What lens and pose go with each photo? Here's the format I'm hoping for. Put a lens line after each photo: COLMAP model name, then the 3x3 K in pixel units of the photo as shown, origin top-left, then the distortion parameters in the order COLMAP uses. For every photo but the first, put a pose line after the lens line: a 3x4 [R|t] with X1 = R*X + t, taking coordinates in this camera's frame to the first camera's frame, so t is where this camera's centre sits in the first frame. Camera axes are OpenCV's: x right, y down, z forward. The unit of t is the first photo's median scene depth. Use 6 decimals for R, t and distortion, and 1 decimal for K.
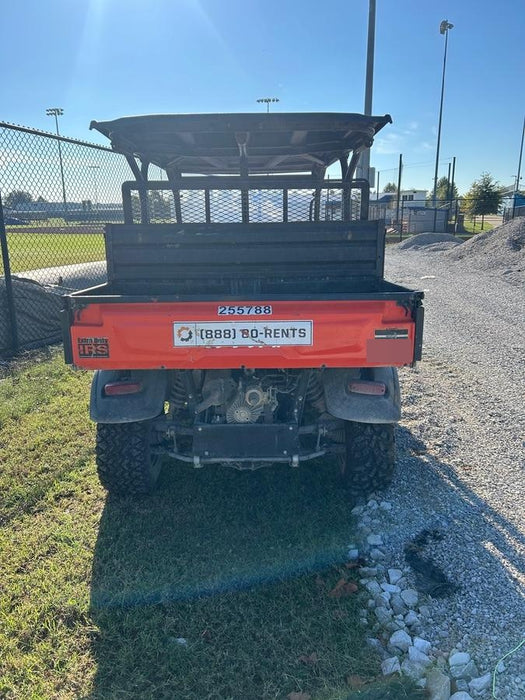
lens RADIAL K [[583.4, 0, 262.5], [0, 583.4, 350.0], [0, 0, 1]] dist [0.155595, -0.003967]
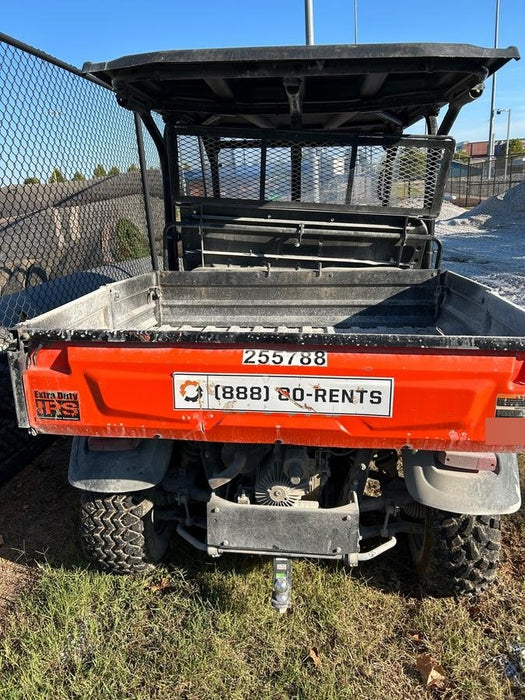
lens RADIAL K [[516.6, 0, 262.5], [0, 516.6, 350.0], [0, 0, 1]] dist [0.068234, -0.076604]
pose [[0.994957, 0.035006, -0.093998, -0.001751], [-0.025857, 0.994964, 0.096843, -0.129685], [0.096915, -0.093924, 0.990851, 0.443842]]
